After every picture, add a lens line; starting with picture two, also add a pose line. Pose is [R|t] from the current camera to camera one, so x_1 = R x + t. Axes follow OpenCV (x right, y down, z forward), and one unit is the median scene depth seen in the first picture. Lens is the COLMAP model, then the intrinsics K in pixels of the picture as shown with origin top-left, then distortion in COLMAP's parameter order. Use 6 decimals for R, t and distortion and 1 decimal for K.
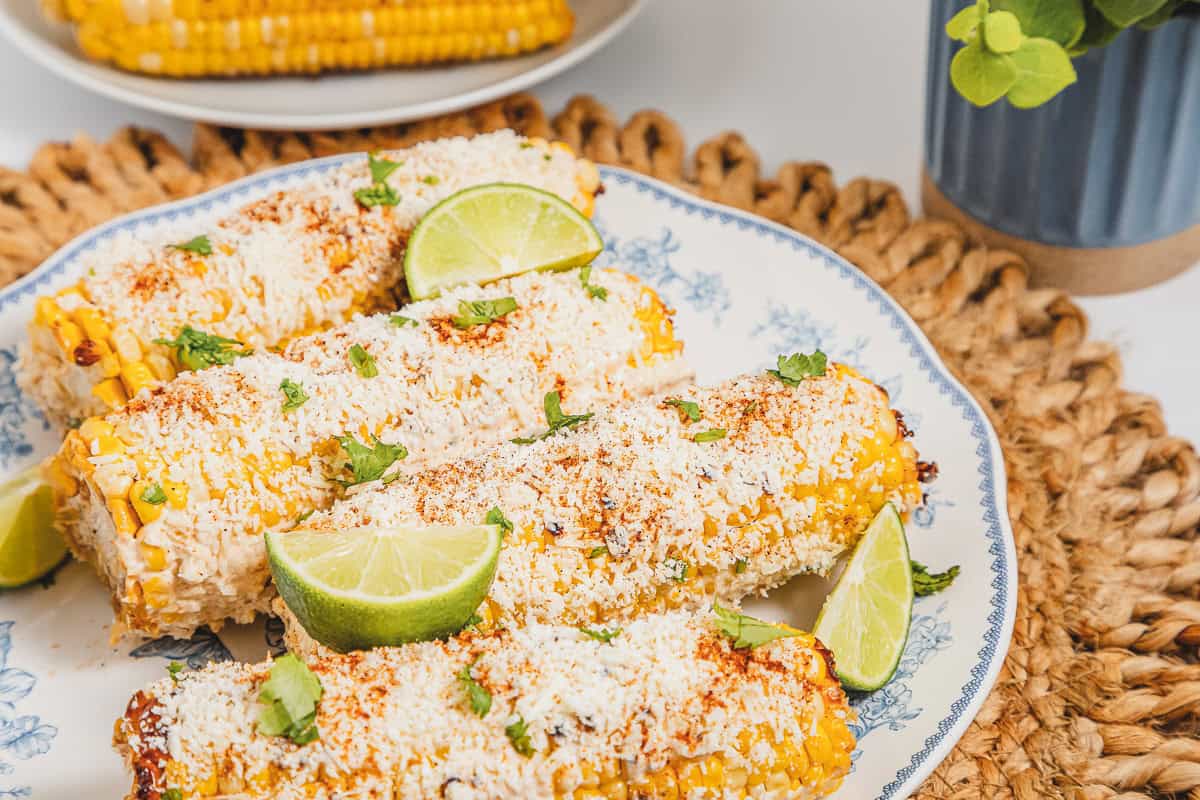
lens RADIAL K [[2568.8, 0, 600.0], [0, 2568.8, 400.0], [0, 0, 1]] dist [0.301814, -0.058172]
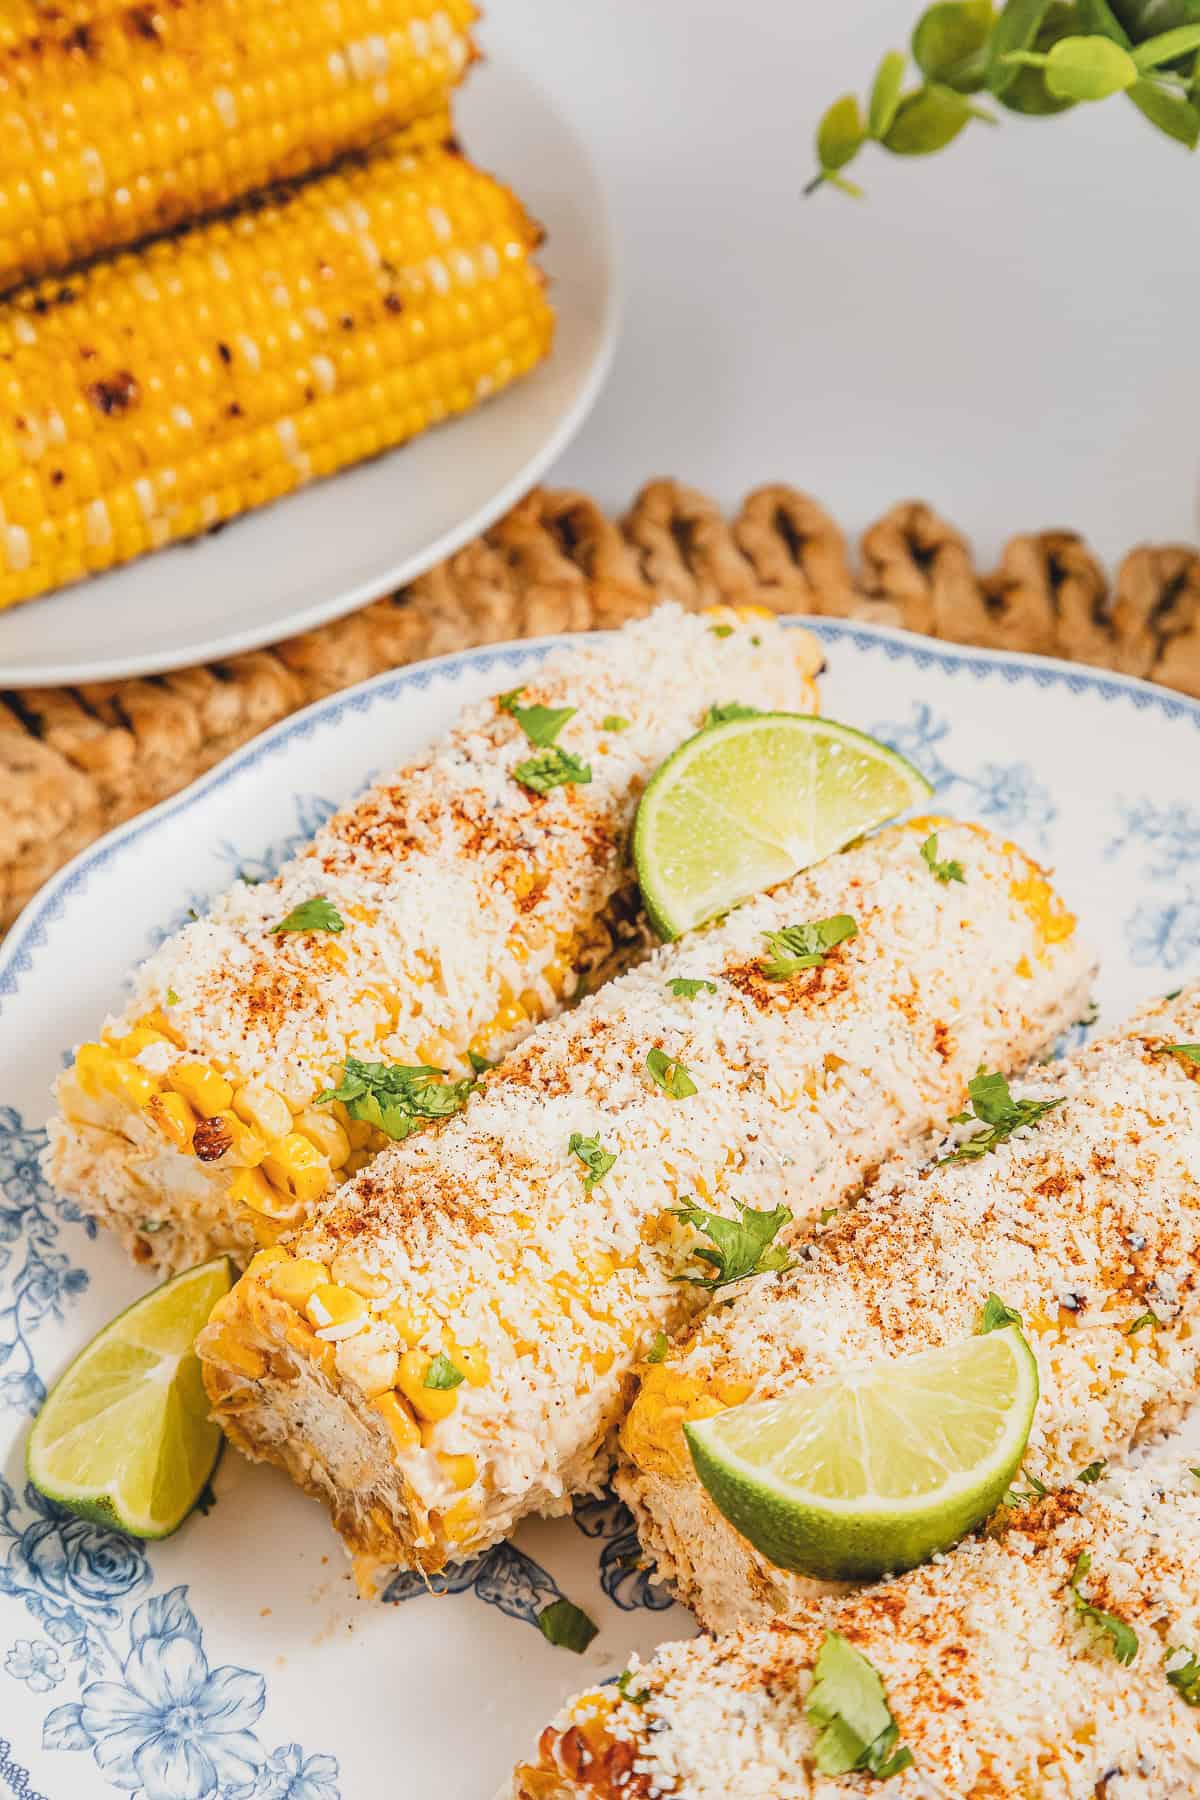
lens RADIAL K [[3853.6, 0, 600.0], [0, 3853.6, 900.0], [0, 0, 1]] dist [0.289811, -0.198172]
pose [[0.966635, -0.189761, 0.172071, -0.265719], [0.170287, 0.977843, 0.121760, -0.176370], [-0.191363, -0.088396, 0.977531, 0.090504]]
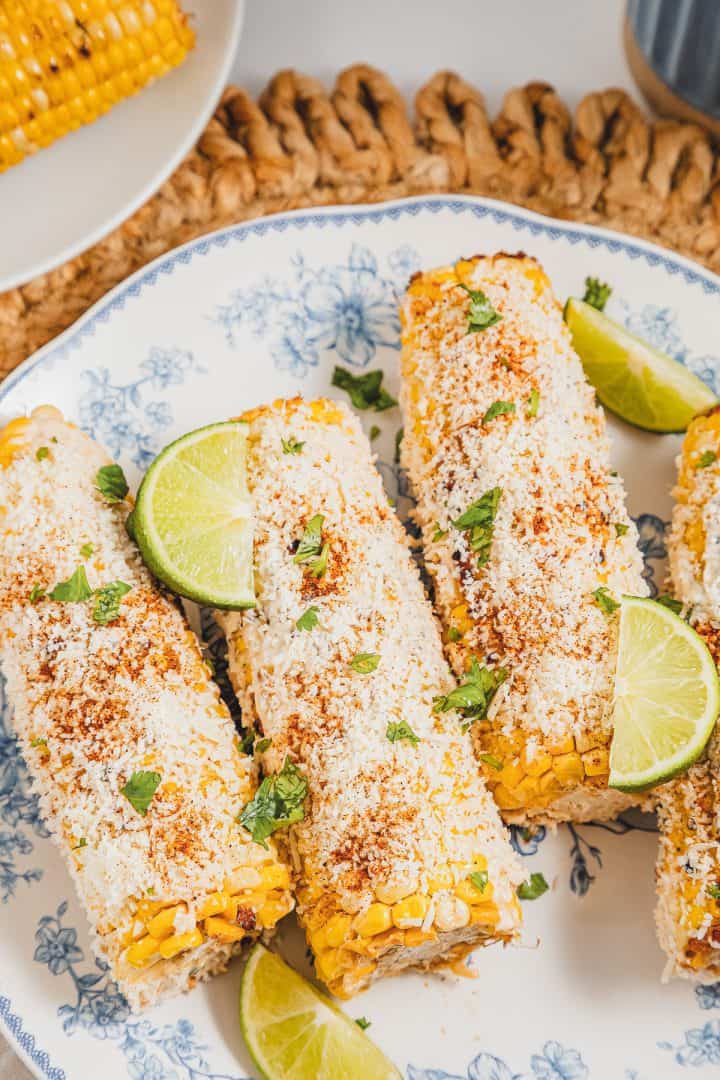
lens RADIAL K [[2311.9, 0, 344.9], [0, 2311.9, 542.4], [0, 0, 1]] dist [0.301814, -0.058172]
pose [[0.264524, -0.899288, 0.348293, -0.385198], [0.642838, 0.433644, 0.631437, -0.650244], [-0.718879, 0.056865, 0.692806, 0.352016]]
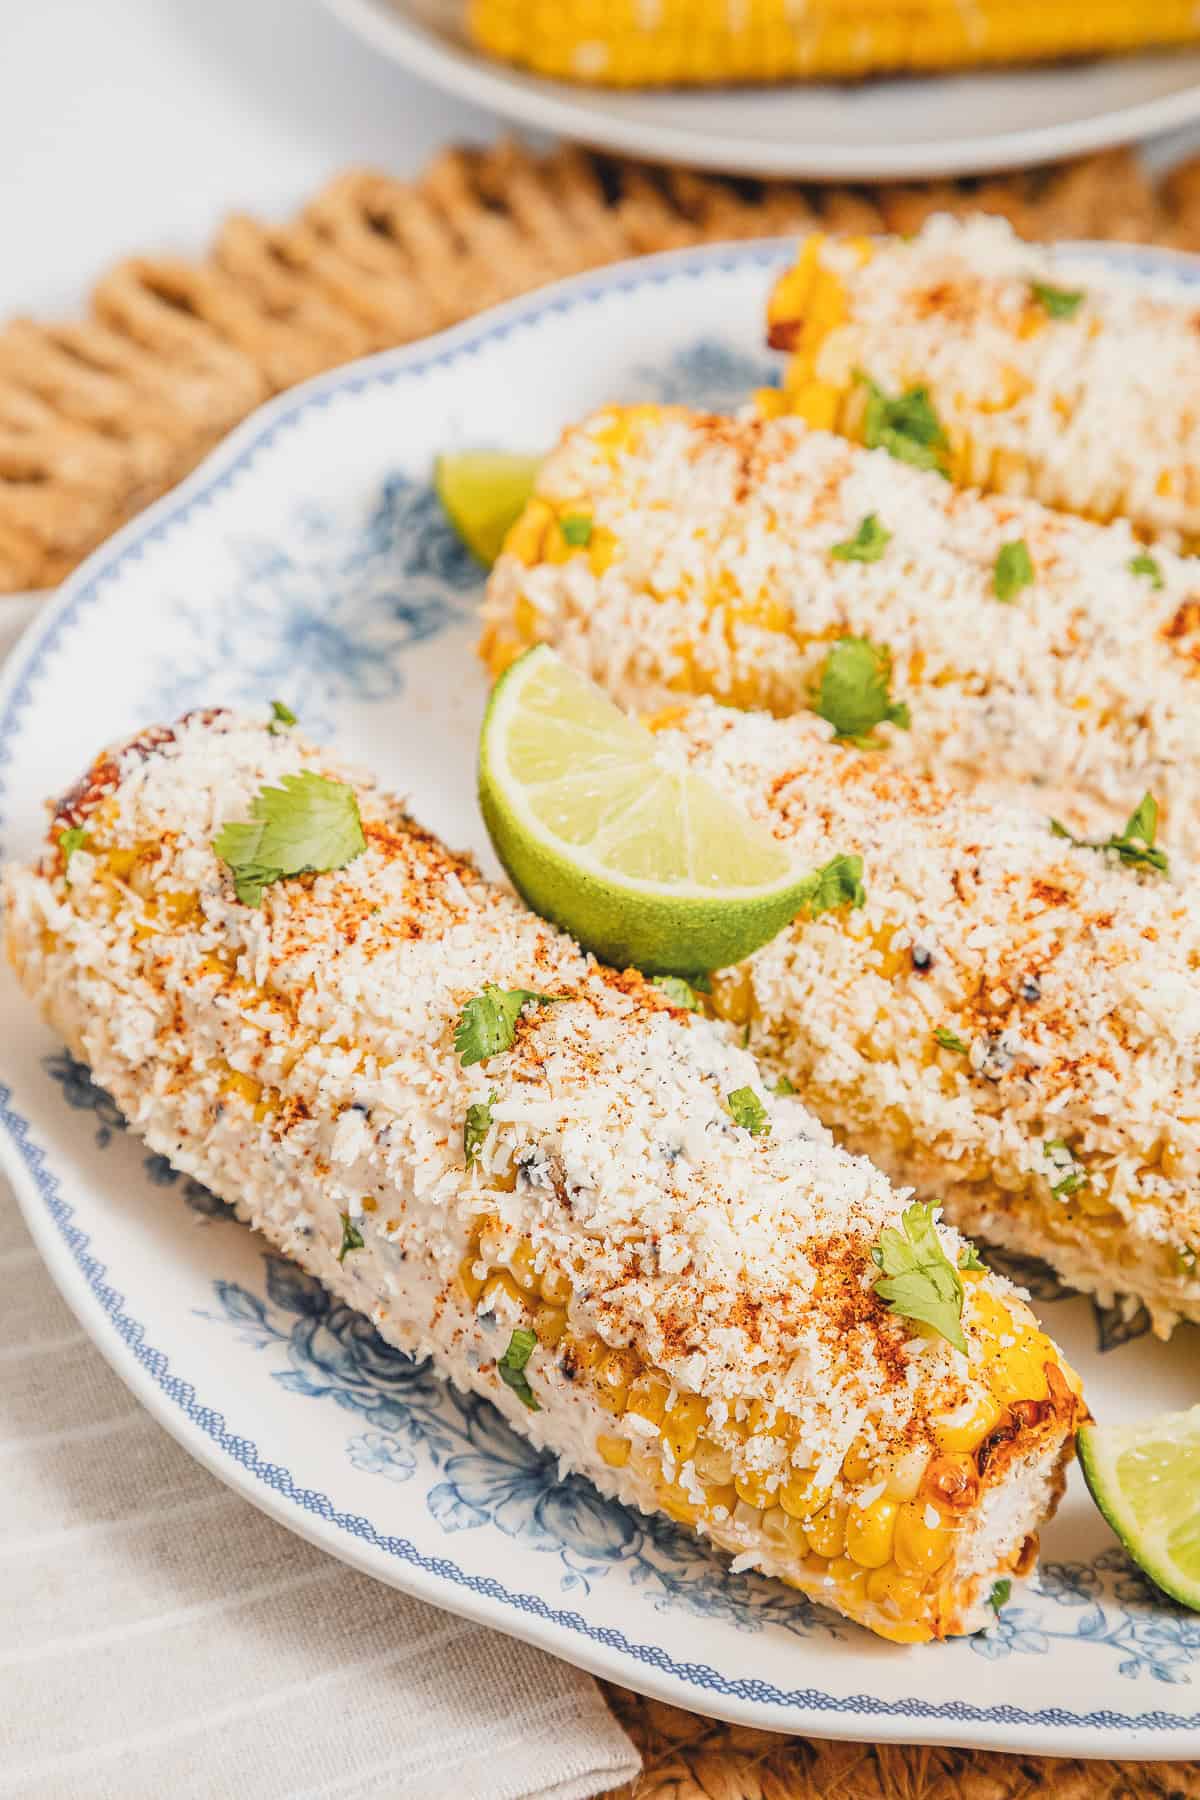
lens RADIAL K [[3853.2, 0, 574.8], [0, 3853.2, 903.9], [0, 0, 1]] dist [0.301814, -0.058172]
pose [[0.560612, 0.589622, -0.581429, 0.396625], [-0.558865, 0.787523, 0.259764, -0.126569], [0.611051, 0.179314, 0.771014, 0.304869]]
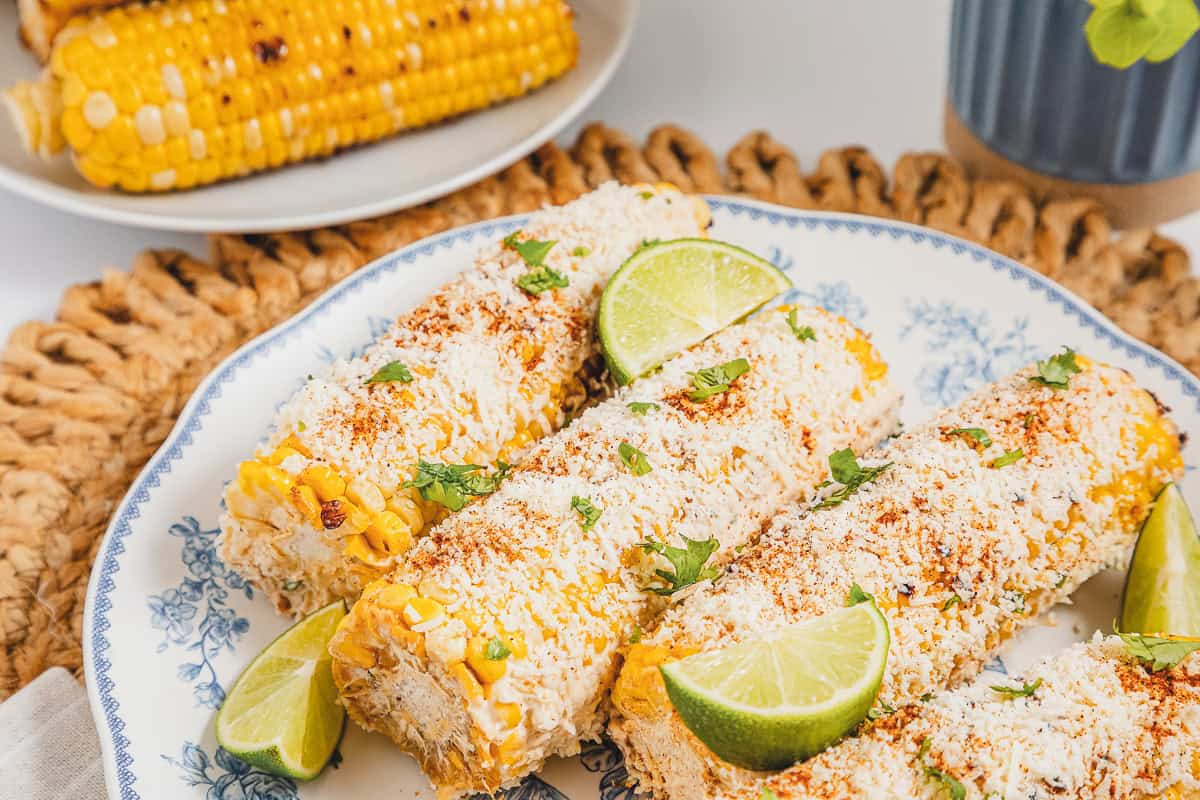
lens RADIAL K [[2568.8, 0, 600.0], [0, 2568.8, 400.0], [0, 0, 1]] dist [0.301814, -0.058172]
pose [[0.950730, -0.214601, 0.223740, -0.316728], [0.205700, 0.976608, 0.062646, -0.100249], [-0.231950, -0.013536, 0.972633, 0.078020]]
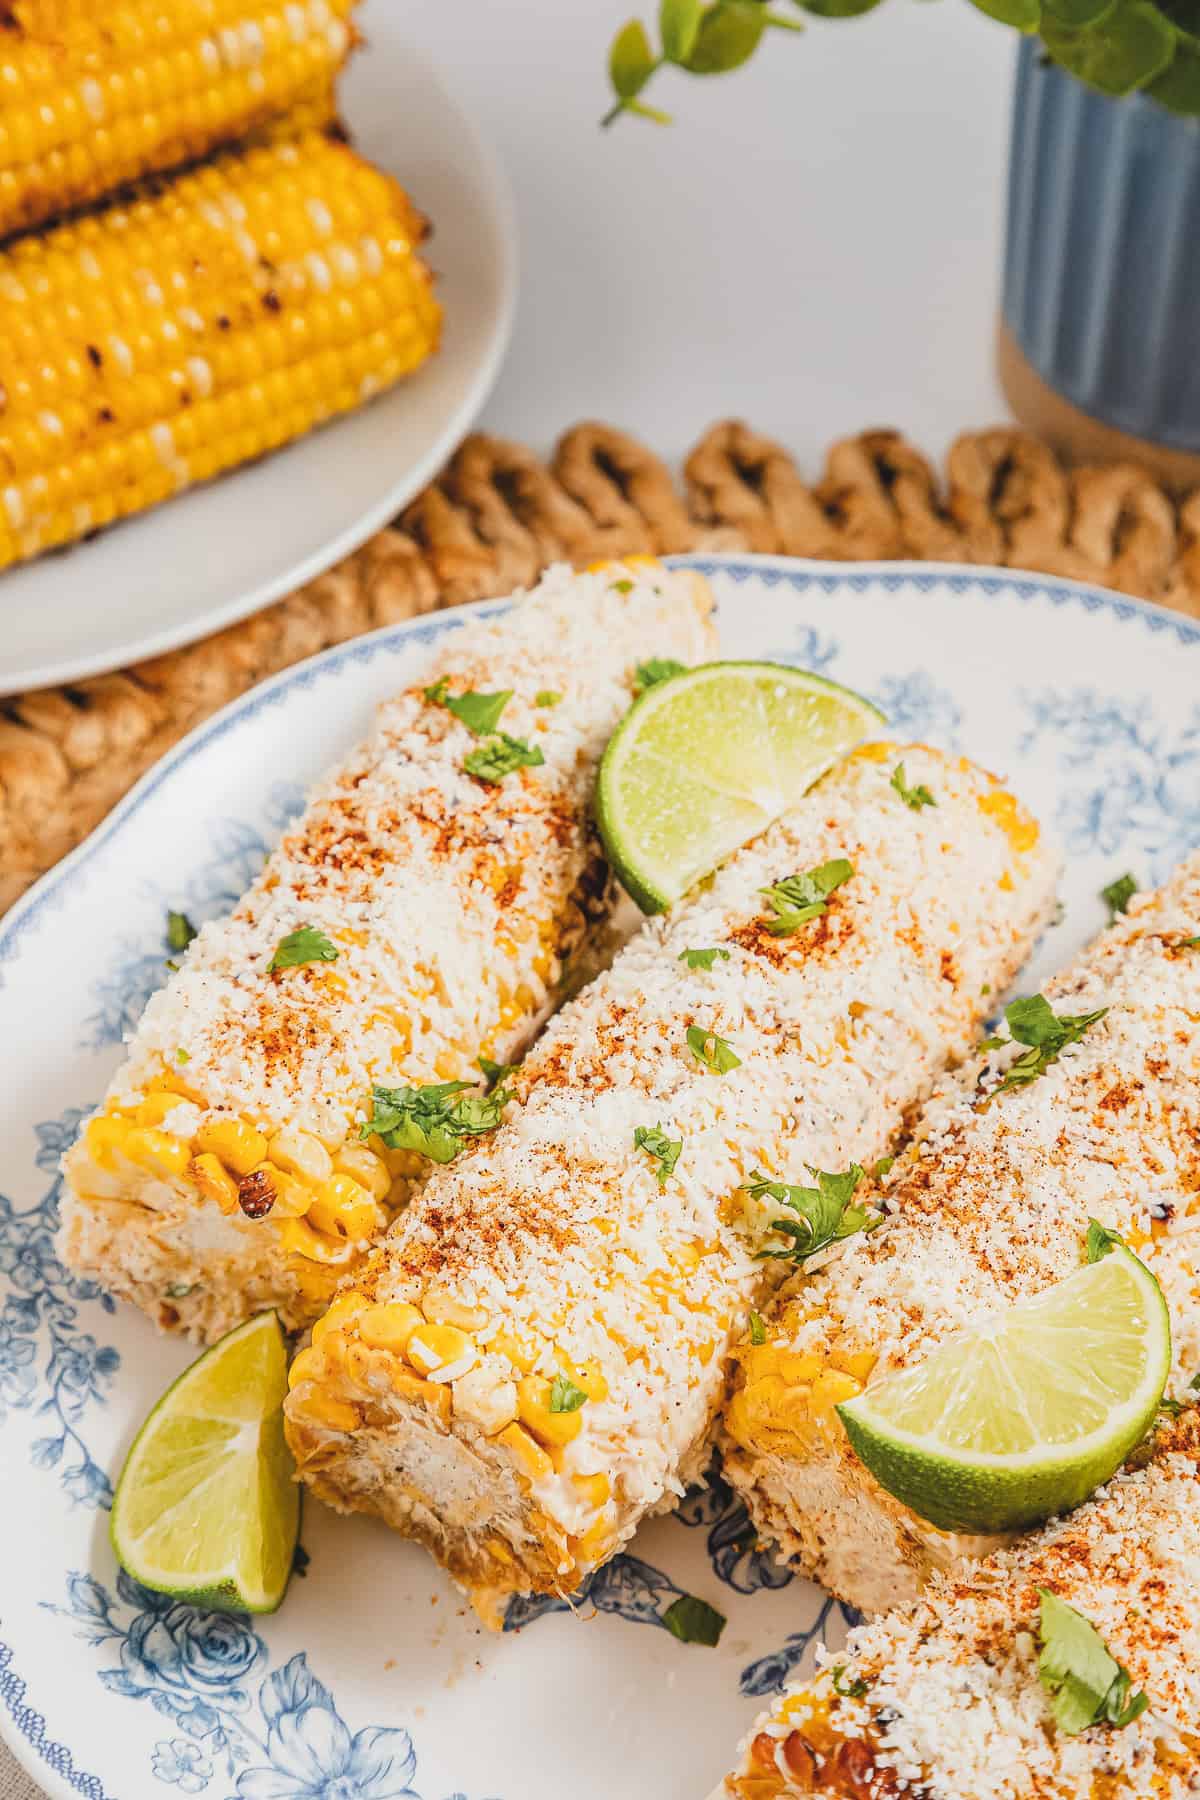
lens RADIAL K [[3853.2, 0, 574.8], [0, 3853.2, 903.9], [0, 0, 1]] dist [0.301814, -0.058172]
pose [[0.891385, -0.345659, 0.293176, -0.383947], [0.301407, 0.935149, 0.186144, -0.232072], [-0.338506, -0.077561, 0.937762, 0.153637]]
